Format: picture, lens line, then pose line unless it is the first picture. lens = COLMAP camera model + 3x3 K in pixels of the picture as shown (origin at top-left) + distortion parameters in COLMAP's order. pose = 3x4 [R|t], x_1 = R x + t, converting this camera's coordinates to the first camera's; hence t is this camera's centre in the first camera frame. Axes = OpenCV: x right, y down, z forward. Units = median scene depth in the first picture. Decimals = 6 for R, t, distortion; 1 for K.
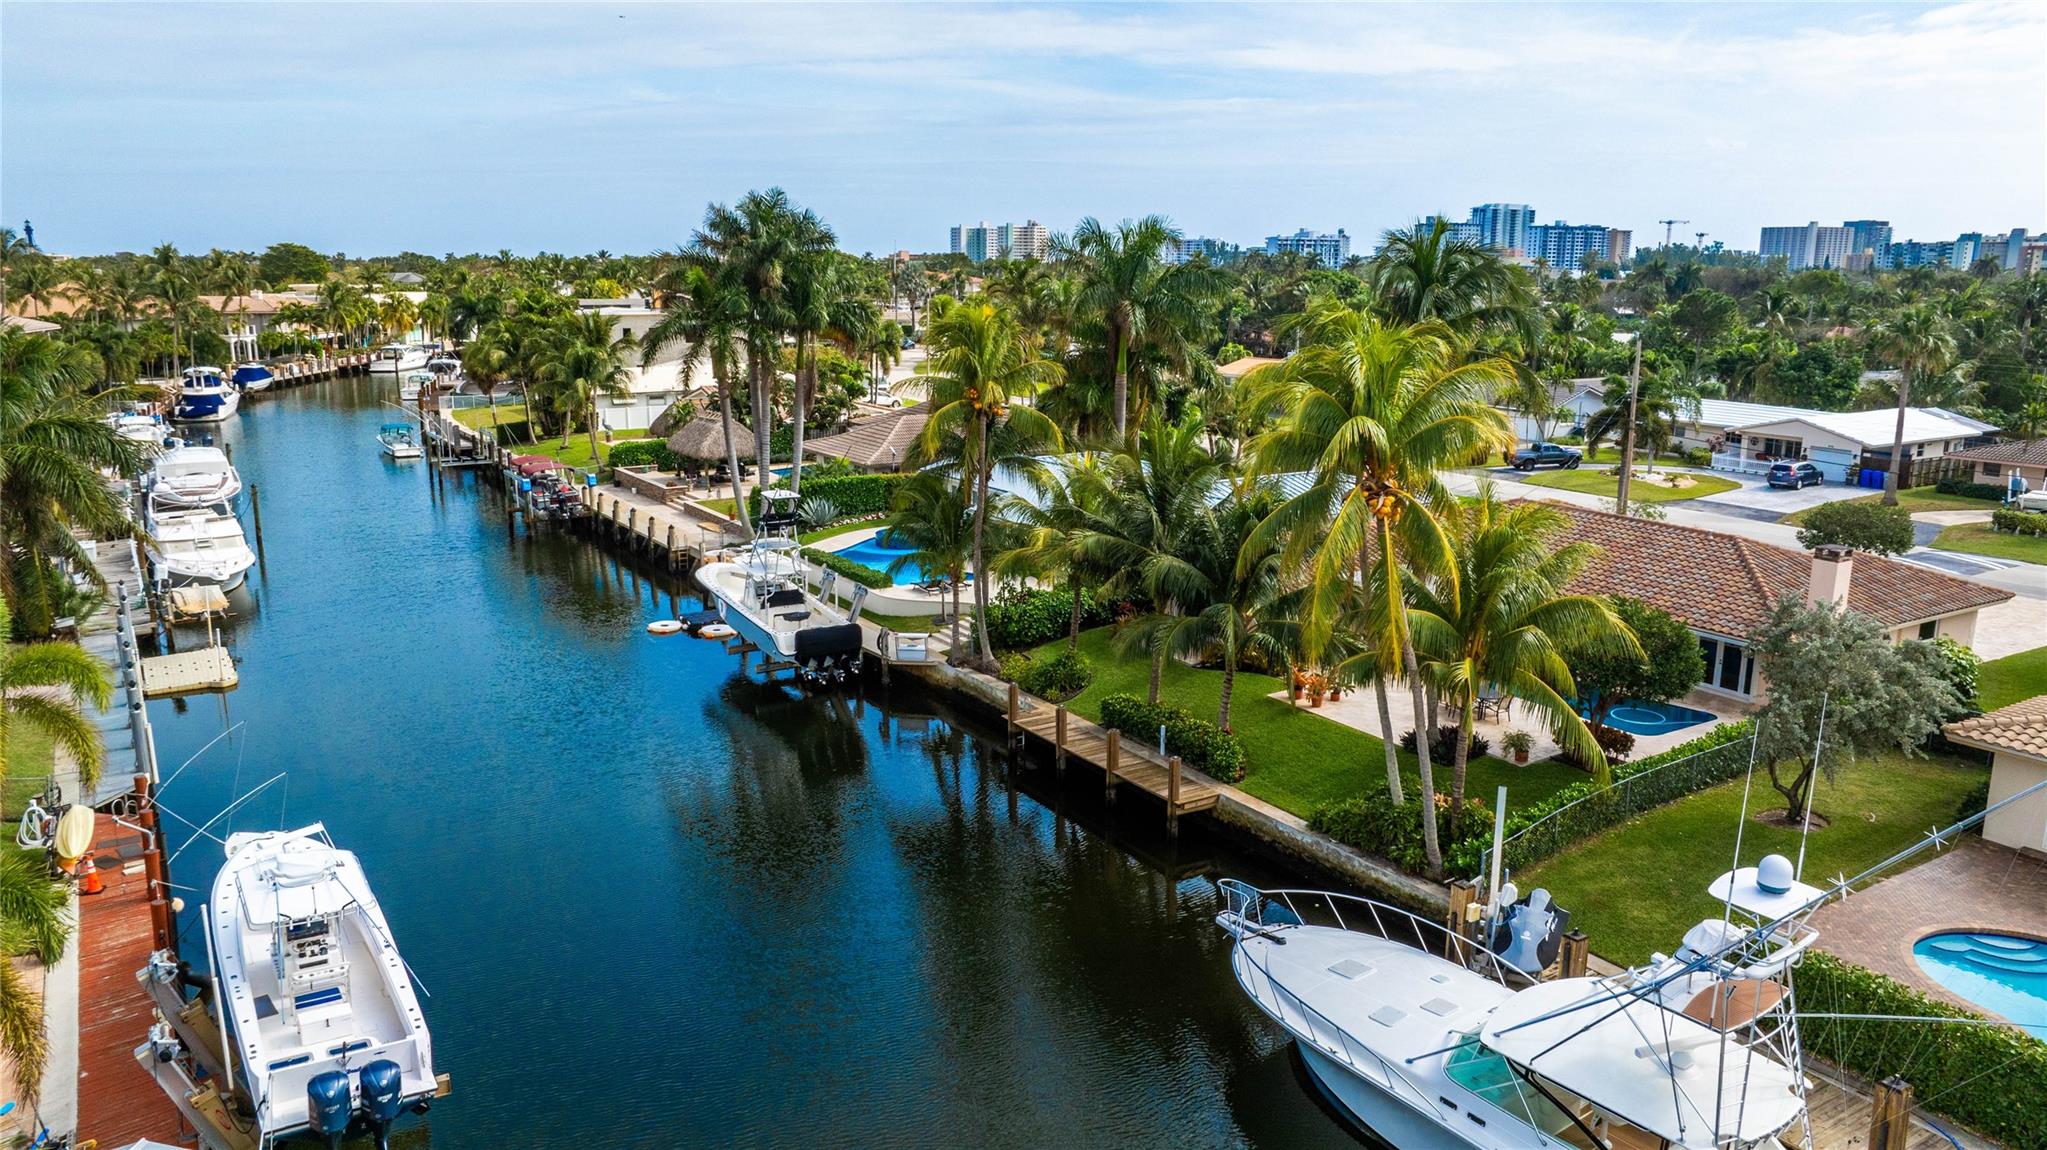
lens RADIAL K [[1377.9, 0, 1023.5], [0, 1377.9, 575.0], [0, 0, 1]] dist [-0.002667, -0.000184]
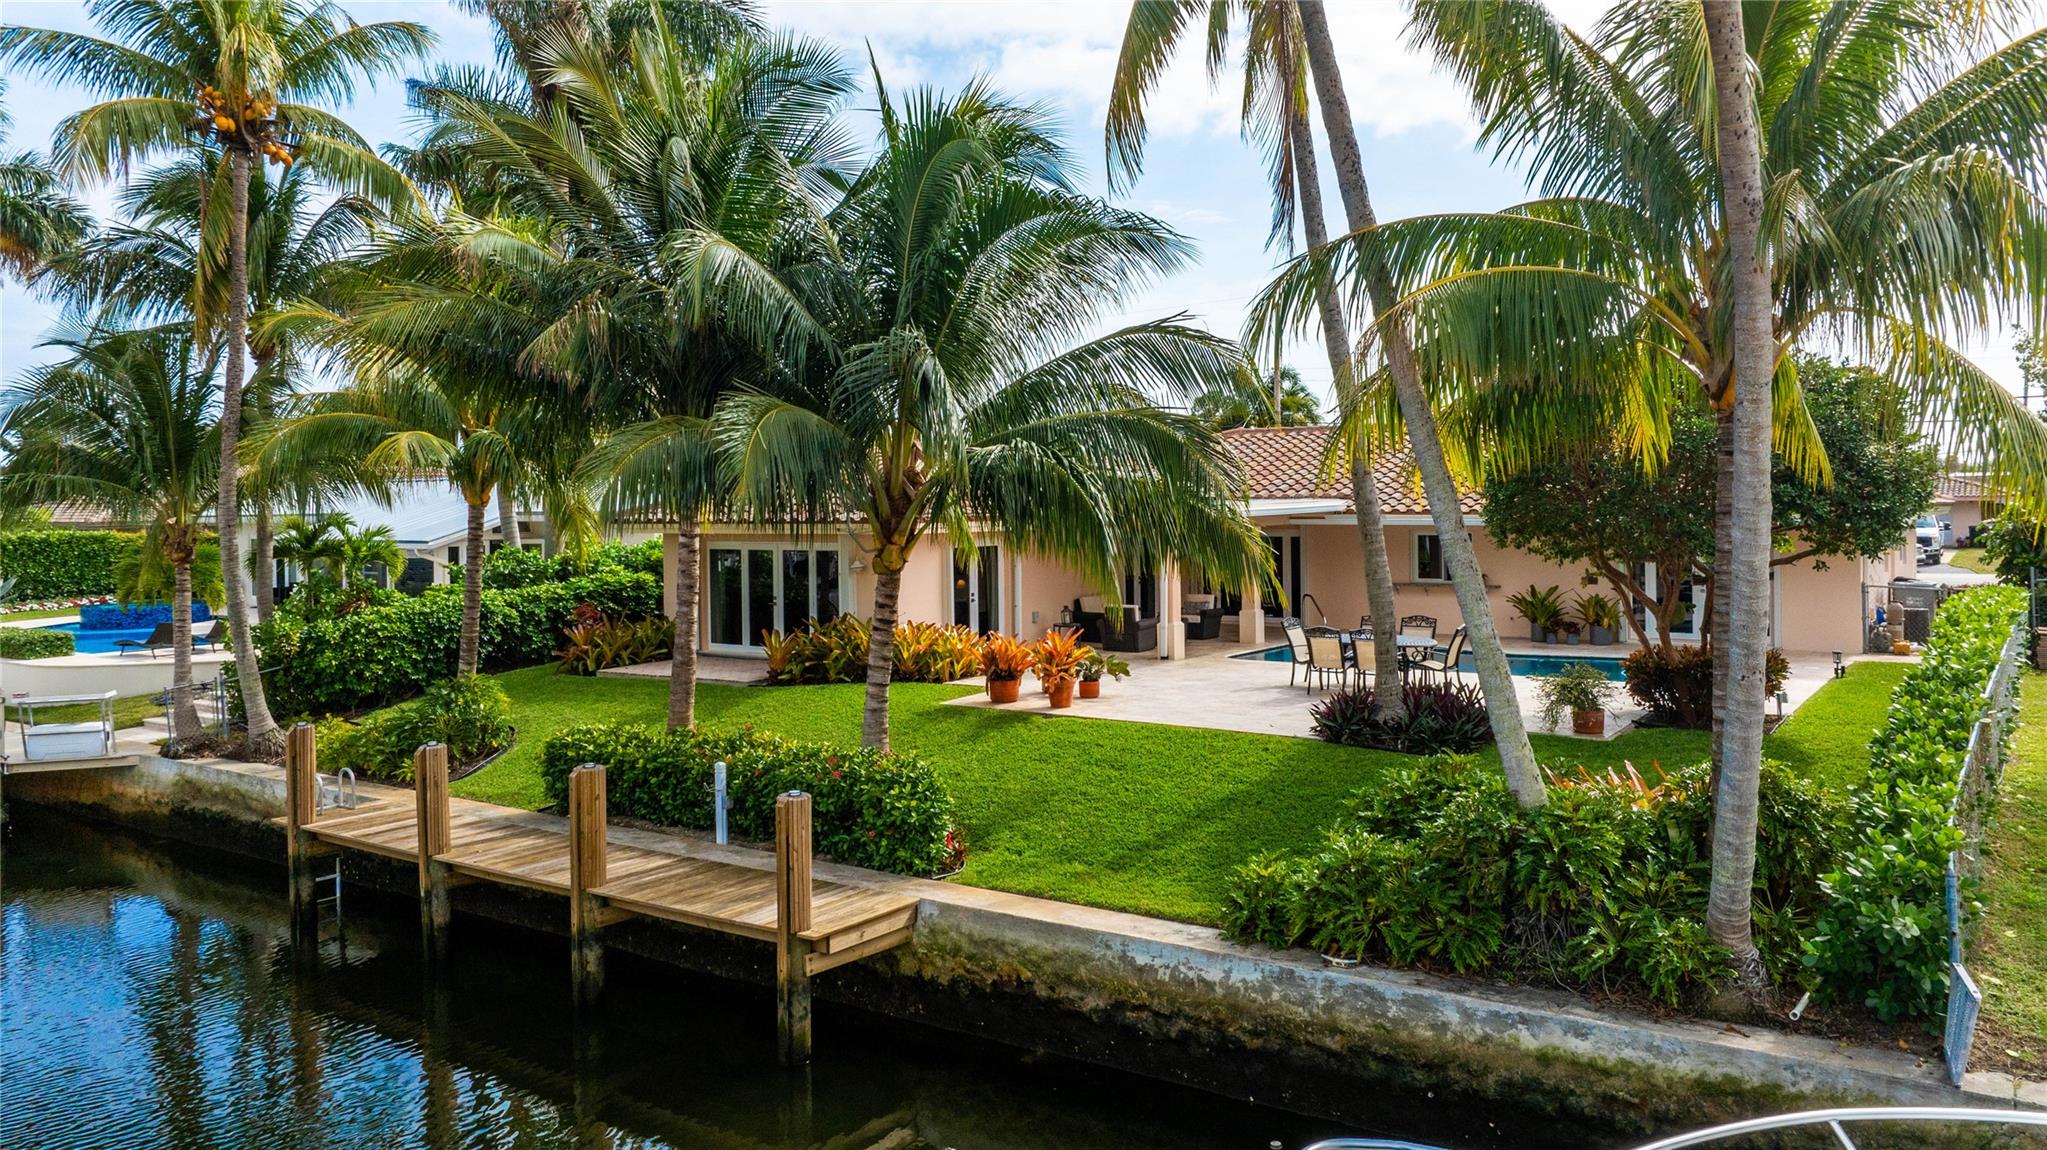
lens RADIAL K [[1460.2, 0, 1023.5], [0, 1460.2, 575.0], [0, 0, 1]] dist [0.004547, -0.050380]
pose [[0.924520, -0.036663, 0.379366, 0.028707], [0.098333, 0.984609, -0.144484, 0.124094], [-0.368230, 0.170882, 0.913896, 0.595188]]
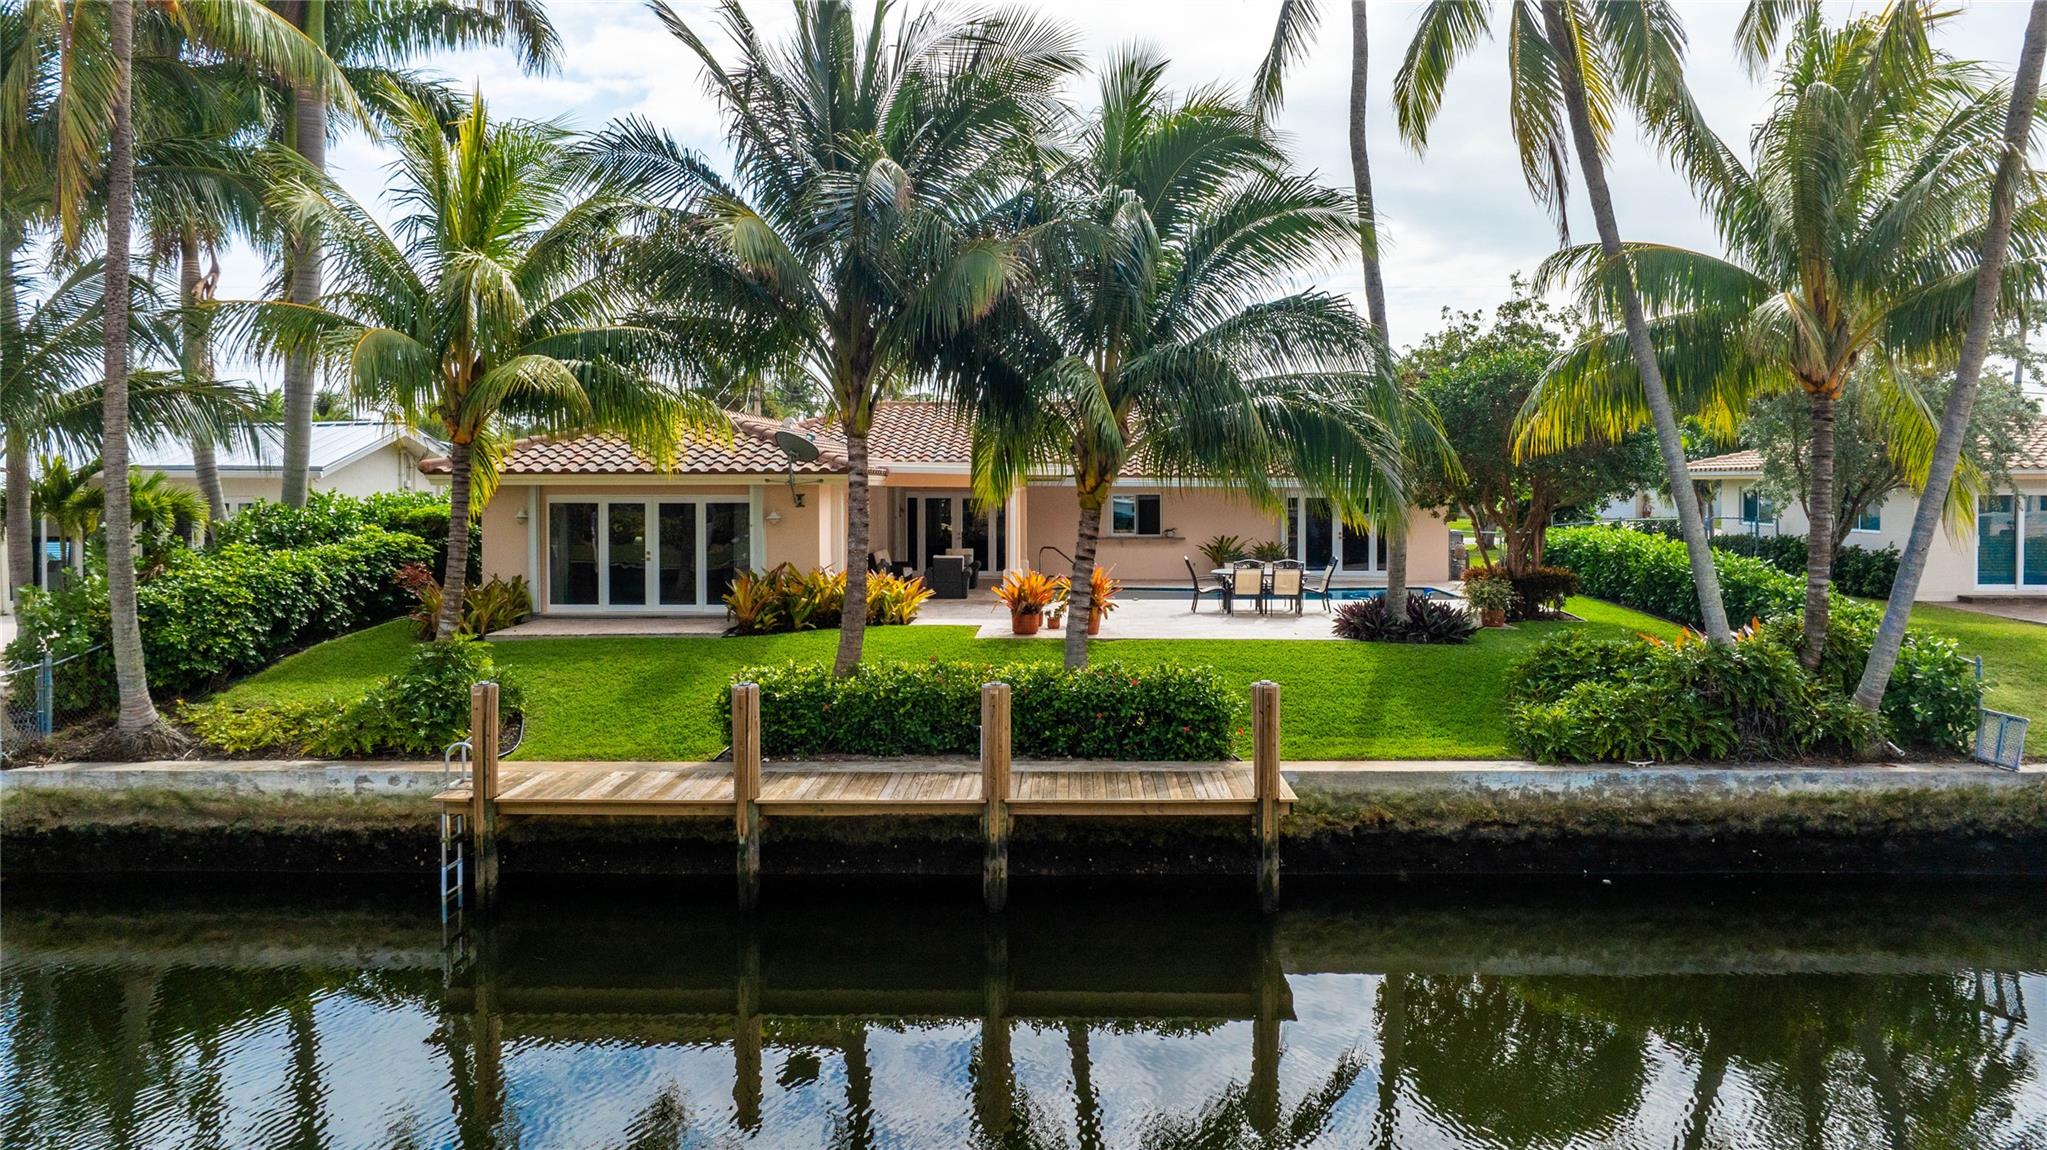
lens RADIAL K [[1499.8, 0, 1023.5], [0, 1499.8, 575.0], [0, 0, 1]] dist [-0.018290, -0.001737]
pose [[0.558595, -0.056710, 0.827499, -0.248647], [0.179920, 0.982190, -0.054142, 0.102818], [-0.809691, 0.179128, 0.558850, 0.741305]]
